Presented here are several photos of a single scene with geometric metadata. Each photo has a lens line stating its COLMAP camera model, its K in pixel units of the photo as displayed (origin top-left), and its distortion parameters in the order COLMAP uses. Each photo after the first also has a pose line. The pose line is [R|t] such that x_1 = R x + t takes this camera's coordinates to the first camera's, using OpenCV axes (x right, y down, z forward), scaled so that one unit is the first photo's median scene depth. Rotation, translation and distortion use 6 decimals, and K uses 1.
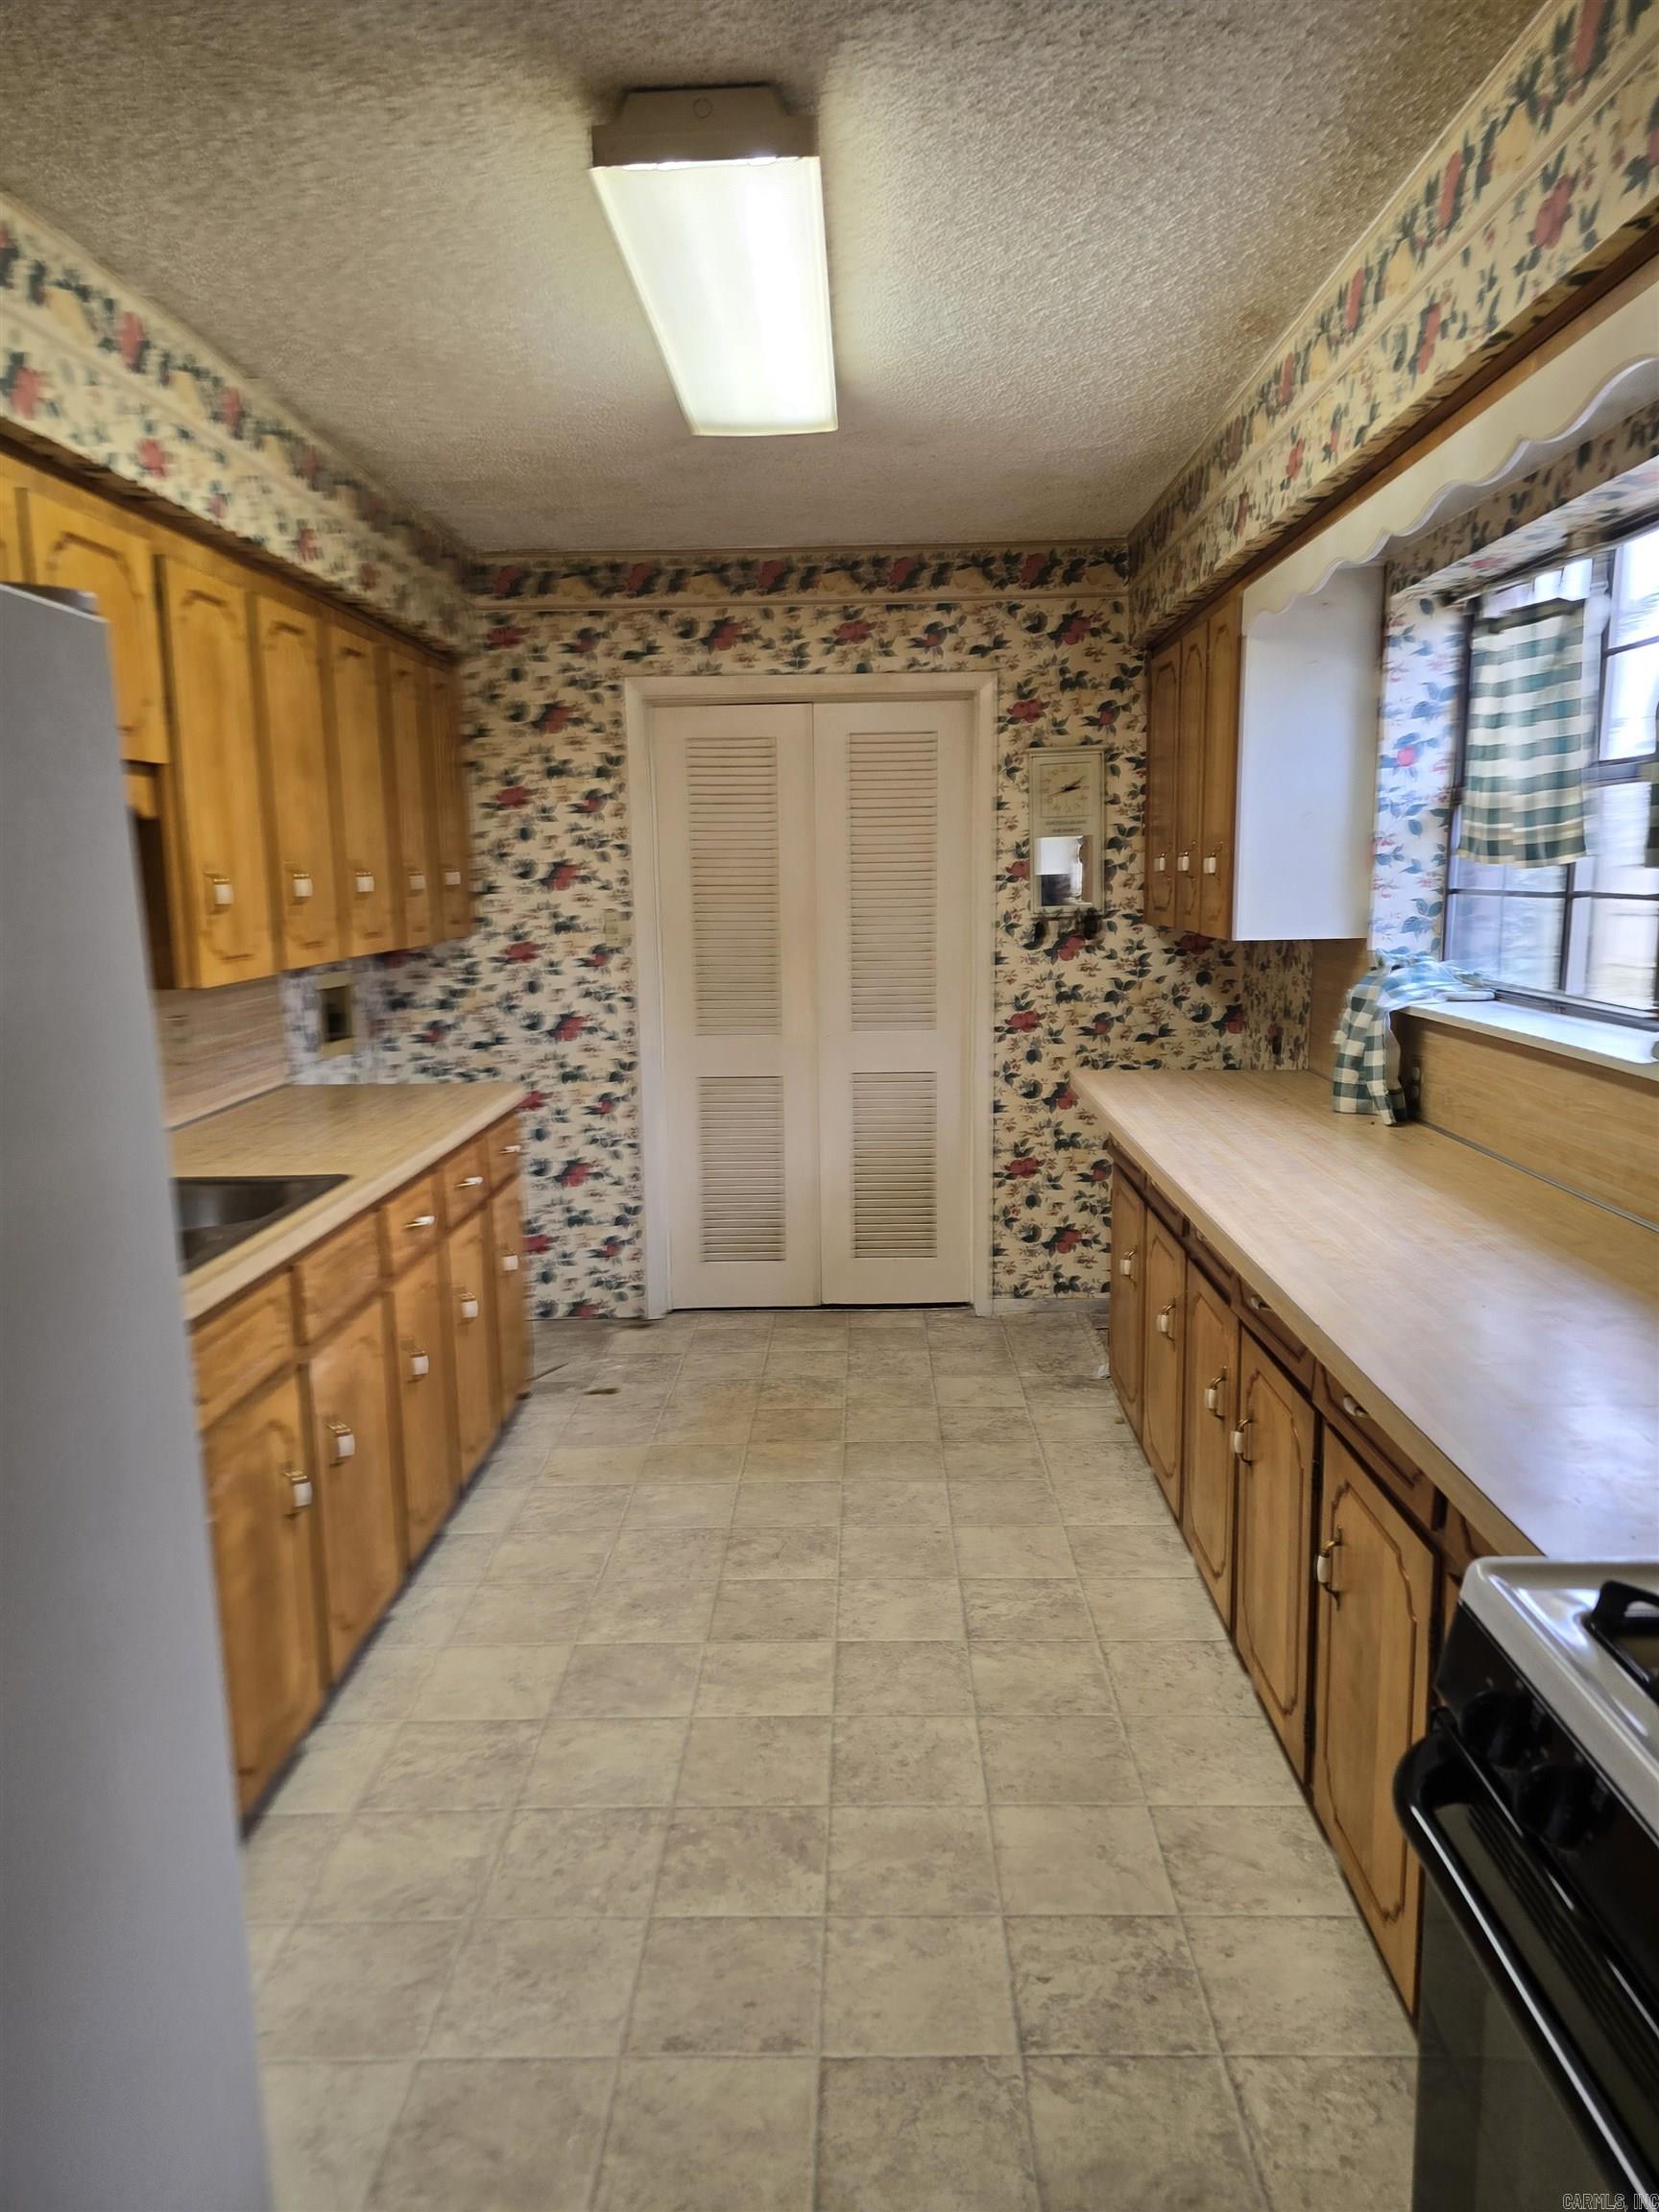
lens RADIAL K [[1472.0, 0, 837.9], [0, 1472.0, 1097.4], [0, 0, 1]] dist [0.057261, -0.045900]
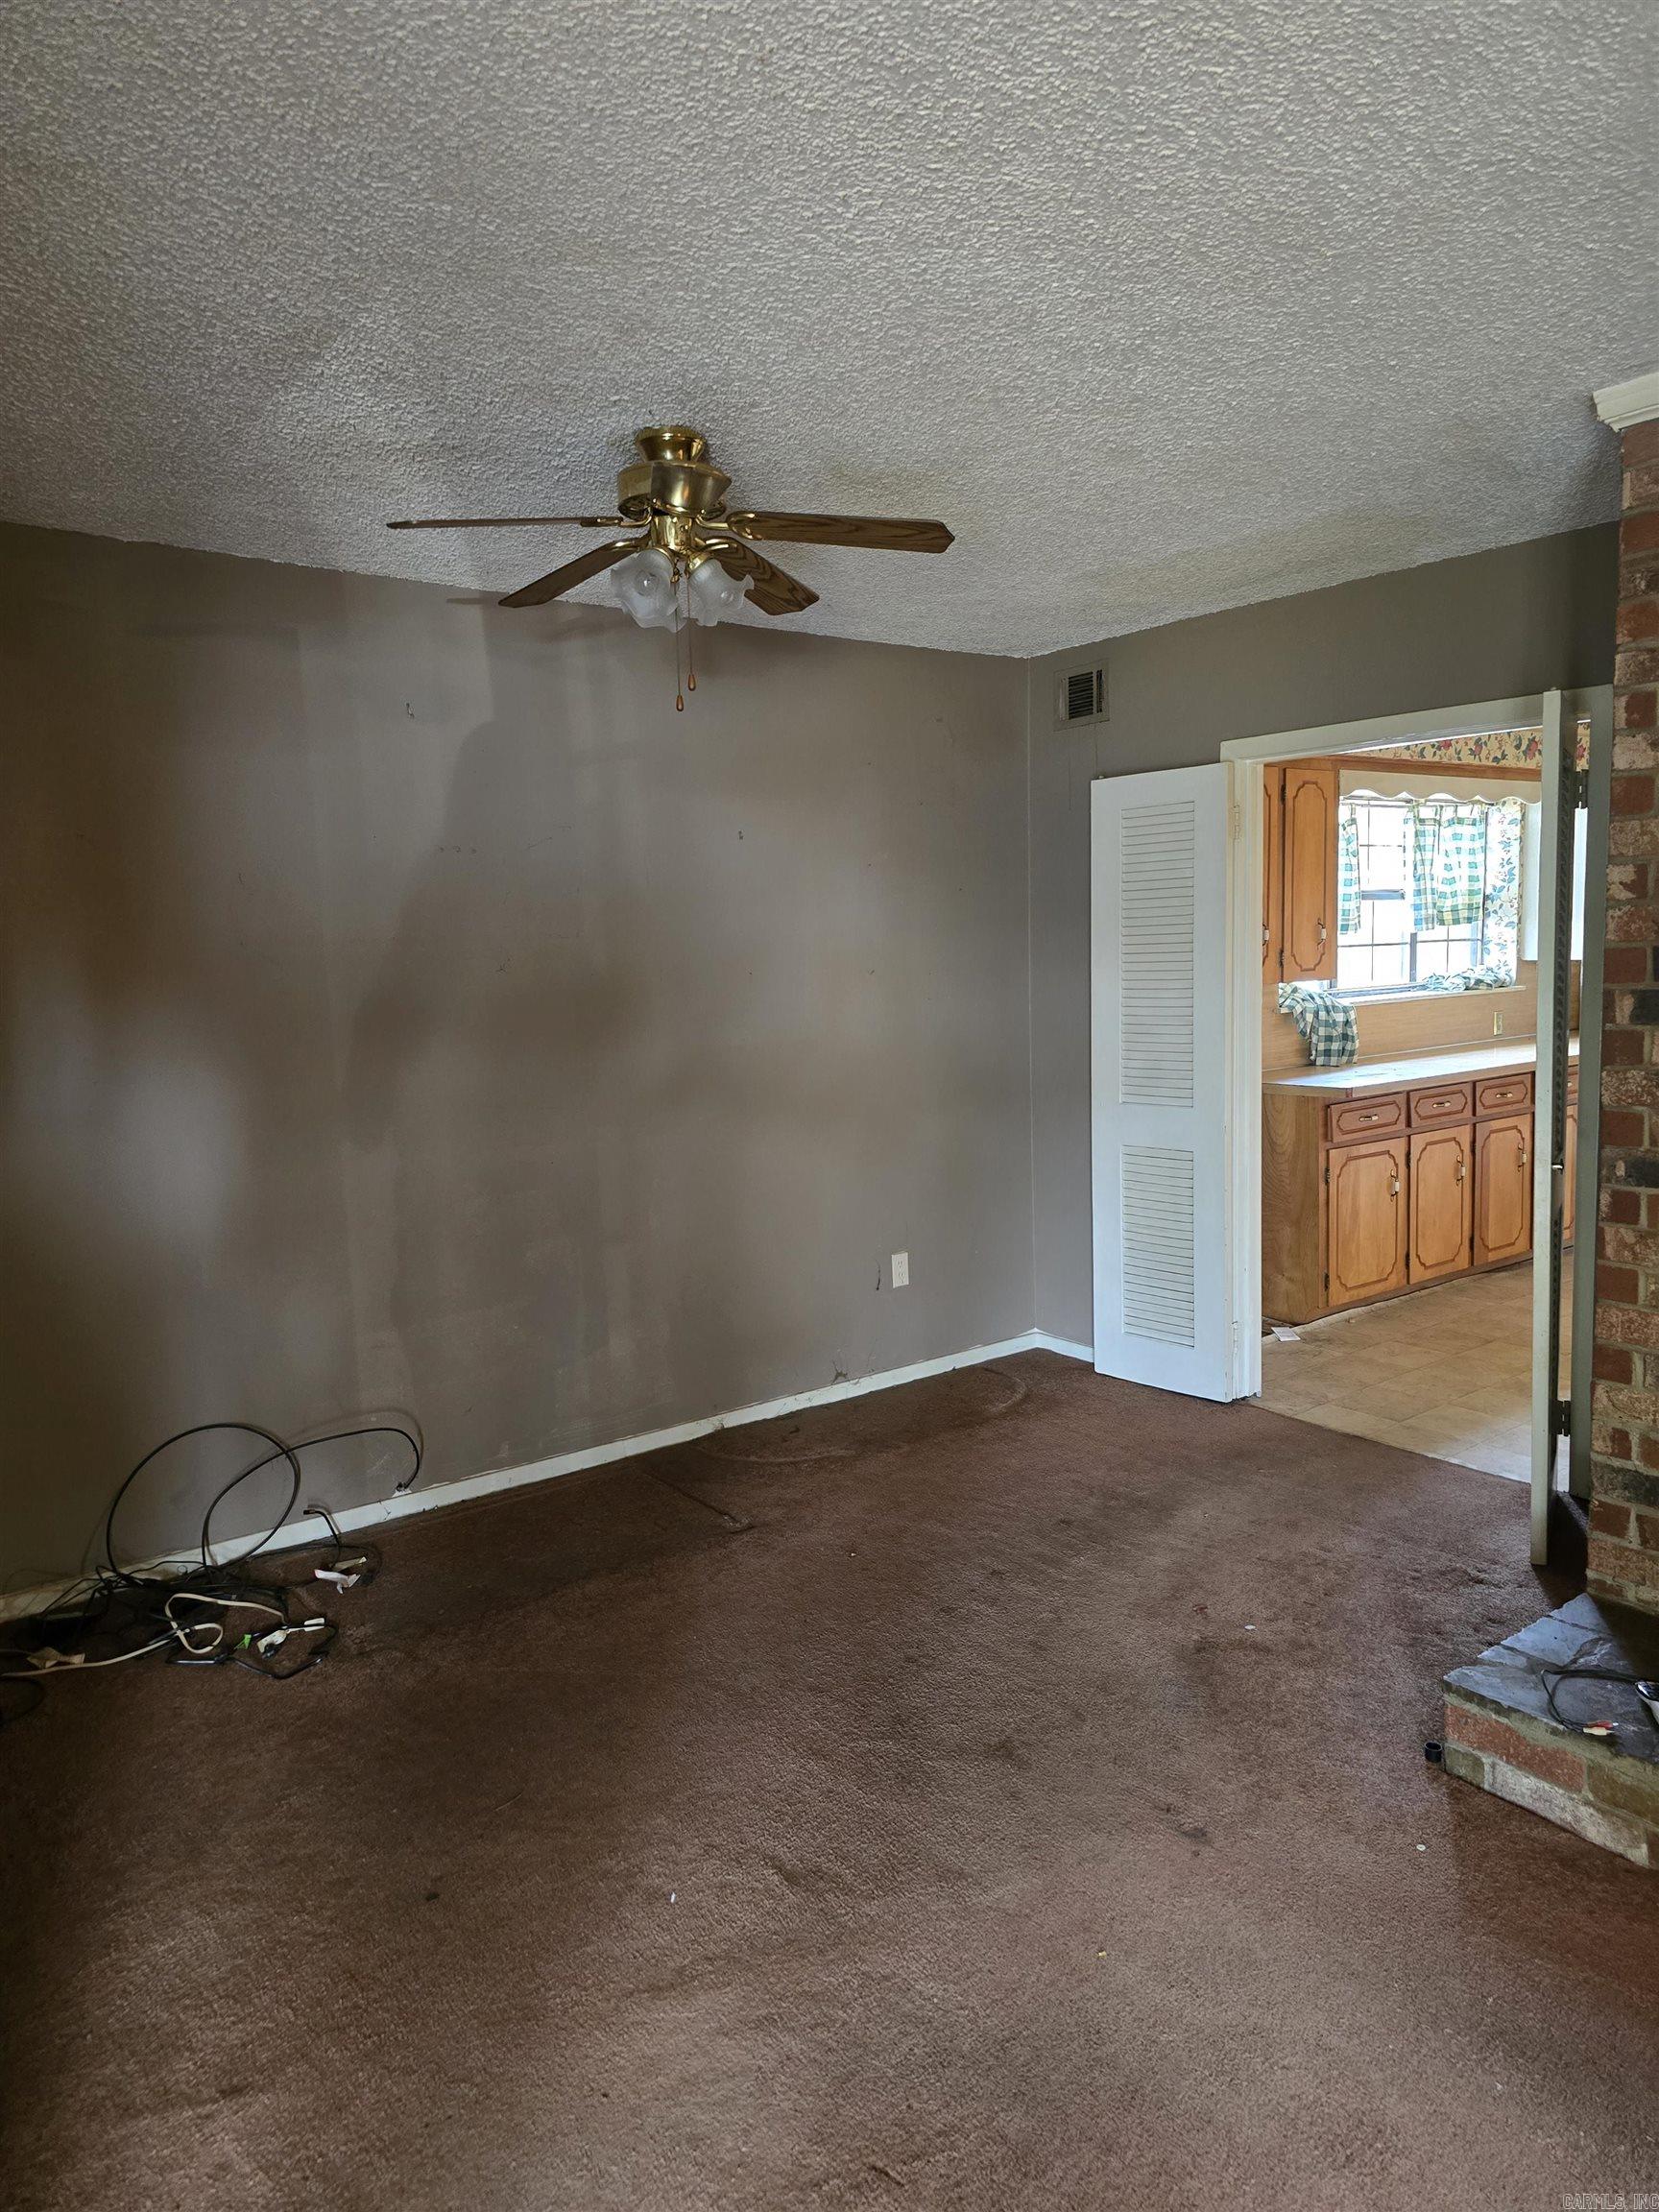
lens RADIAL K [[1472.0, 0, 816.1], [0, 1472.0, 1103.8], [0, 0, 1]] dist [0.057261, -0.045900]
pose [[-0.615422, -0.053696, 0.786366, -0.768392], [0.164268, 0.967032, 0.194592, -0.438949], [-0.770890, 0.248931, -0.586312, 2.772303]]
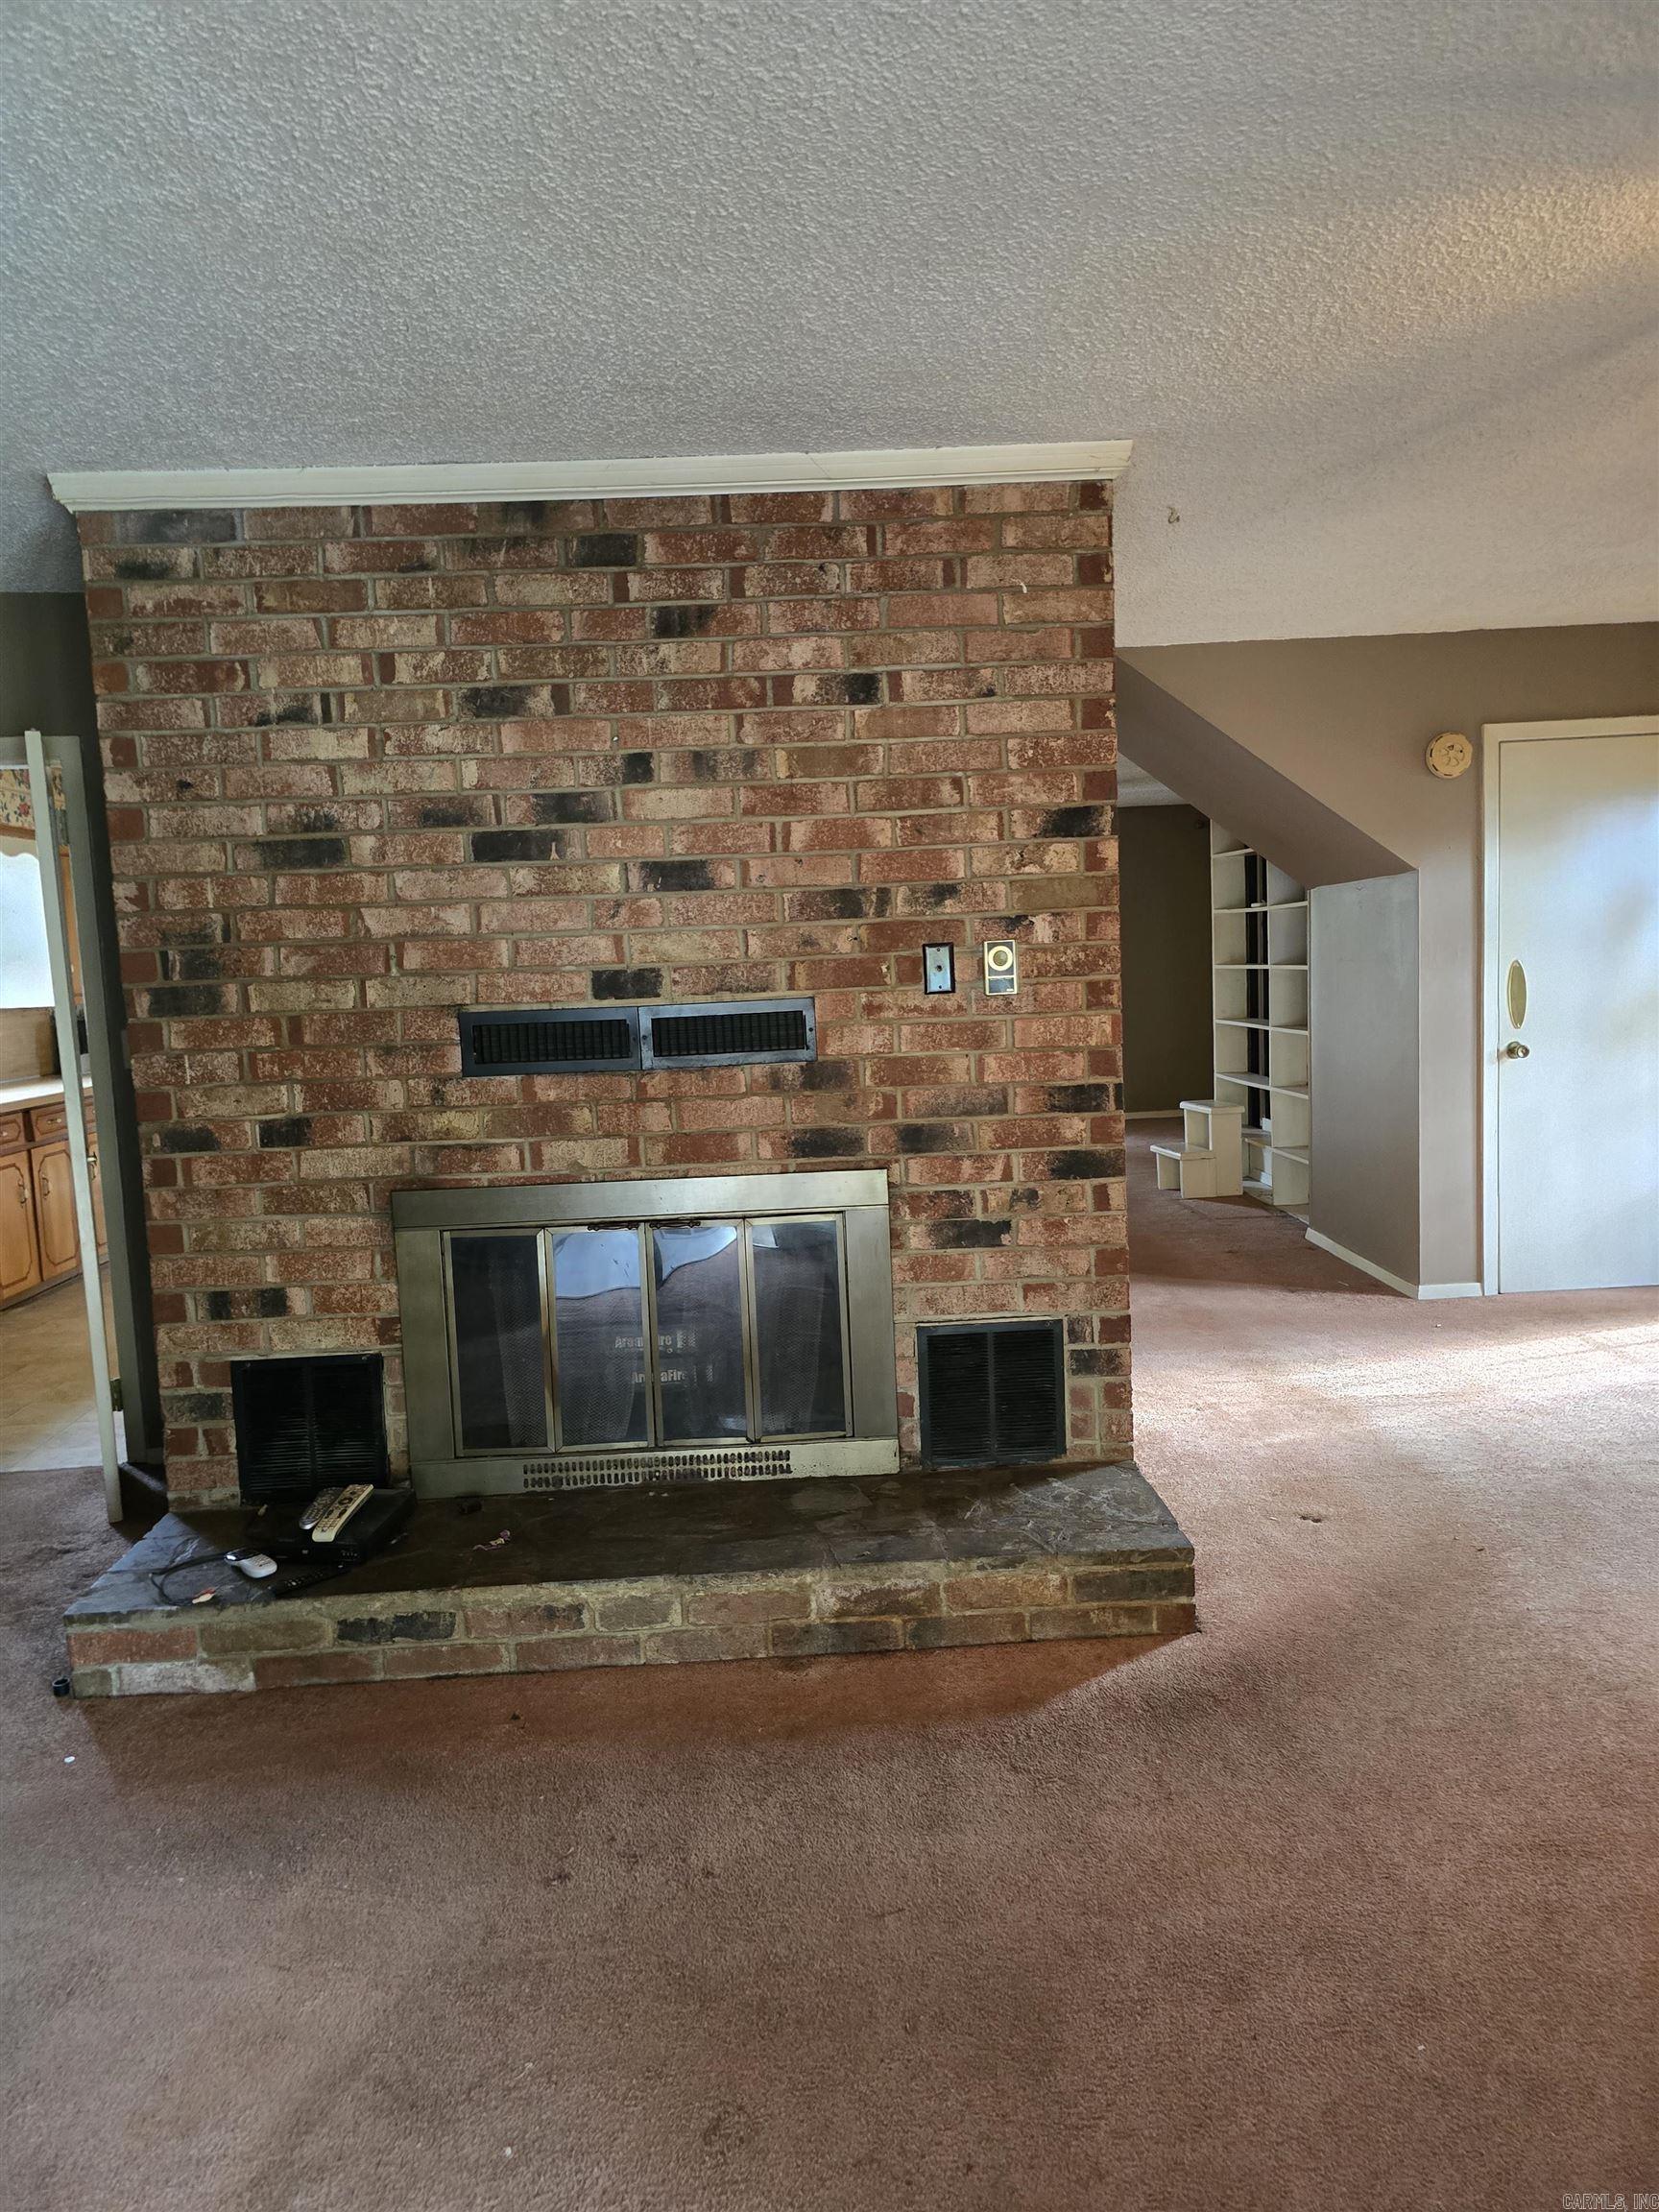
lens RADIAL K [[1472.0, 0, 834.4], [0, 1472.0, 1104.0], [0, 0, 1]] dist [0.057261, -0.045900]
pose [[-0.995472, 0.068032, -0.066386, -0.776692], [0.049001, 0.965728, 0.254890, -0.389281], [0.081451, 0.250483, -0.964689, 3.122567]]
